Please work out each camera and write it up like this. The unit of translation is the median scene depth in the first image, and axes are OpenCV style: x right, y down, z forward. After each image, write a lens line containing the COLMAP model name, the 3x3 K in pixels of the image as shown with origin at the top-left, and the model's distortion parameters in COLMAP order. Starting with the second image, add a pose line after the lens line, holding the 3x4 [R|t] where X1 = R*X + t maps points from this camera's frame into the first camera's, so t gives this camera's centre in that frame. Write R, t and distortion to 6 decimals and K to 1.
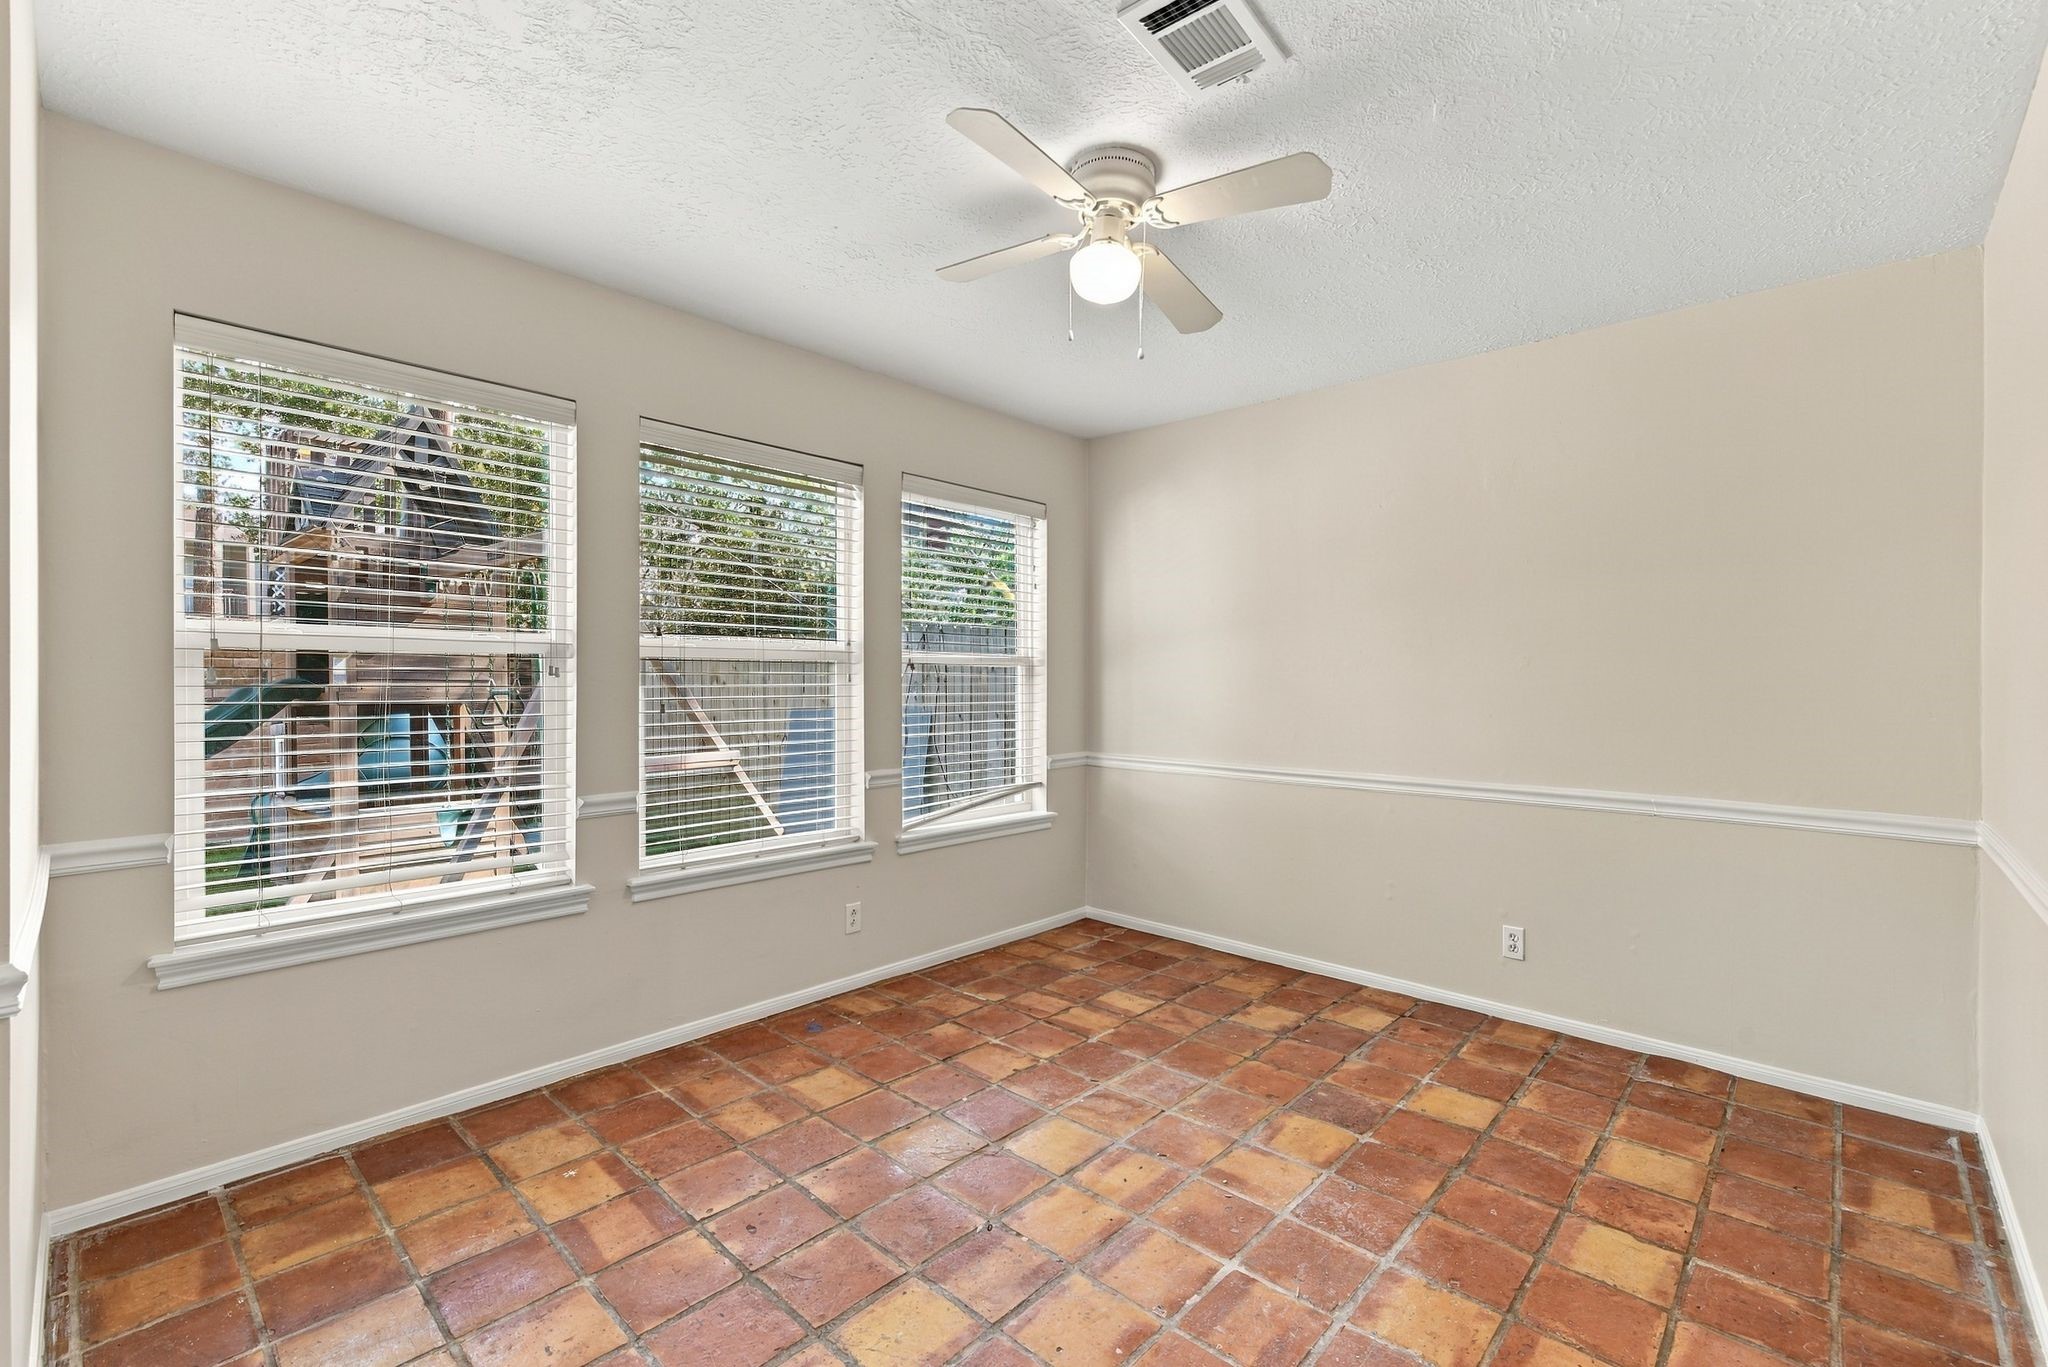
lens RADIAL K [[888.6, 0, 1029.9], [0, 888.6, 685.1], [0, 0, 1]] dist [0.001179, -0.000186]
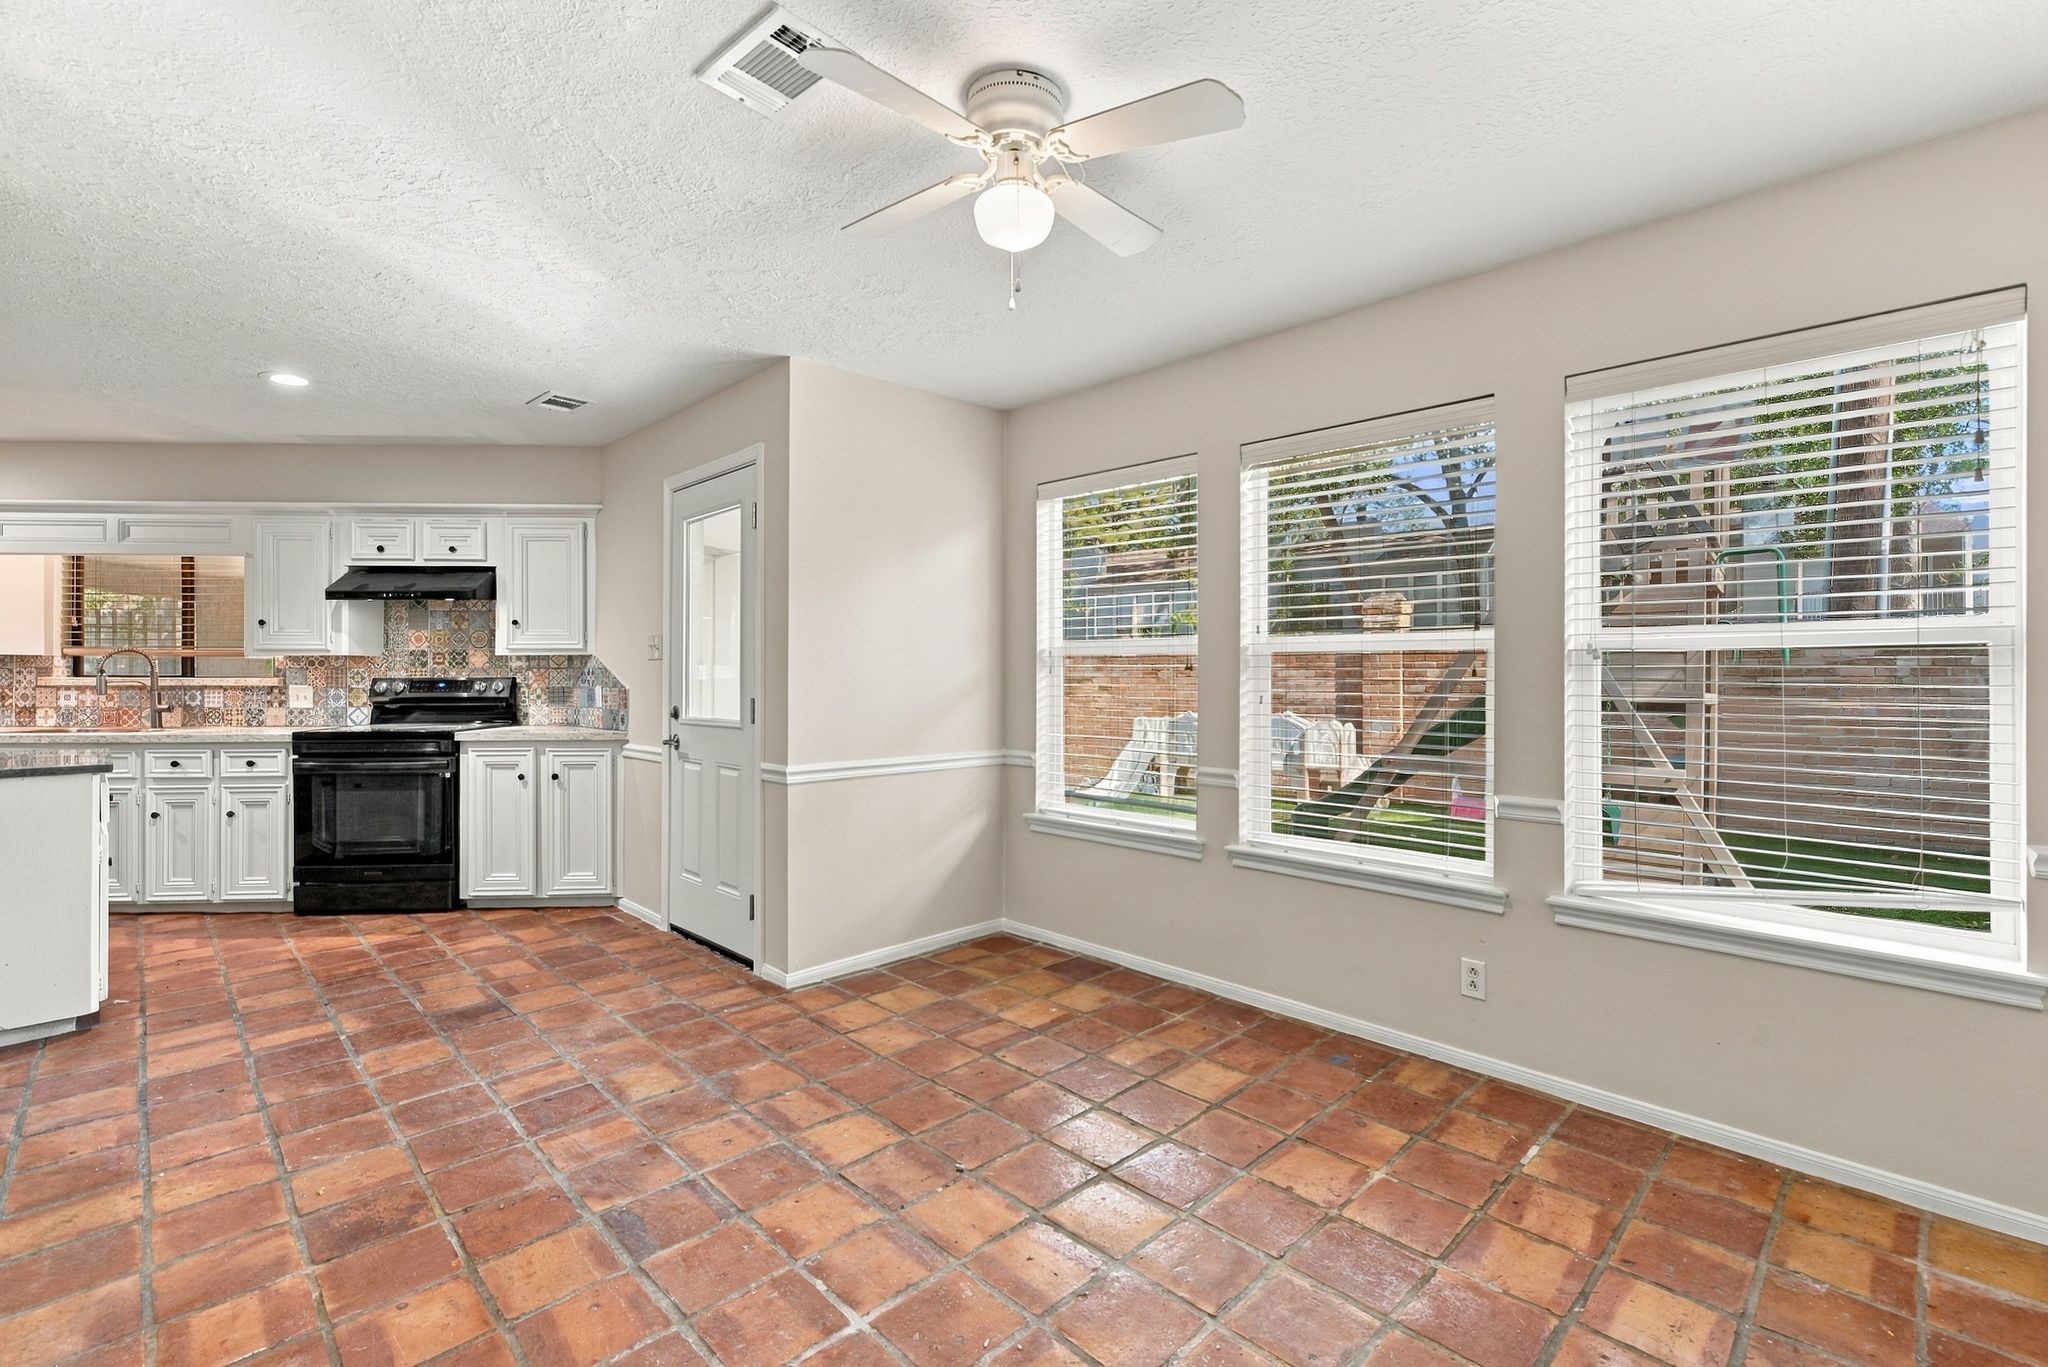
lens RADIAL K [[888.6, 0, 1031.0], [0, 888.6, 677.0], [0, 0, 1]] dist [0.001179, -0.000186]
pose [[-0.046704, -0.001273, -0.998908, 0.747515], [-0.009538, 0.999954, -0.000829, 0.003567], [0.998863, 0.009489, -0.046714, 0.813717]]
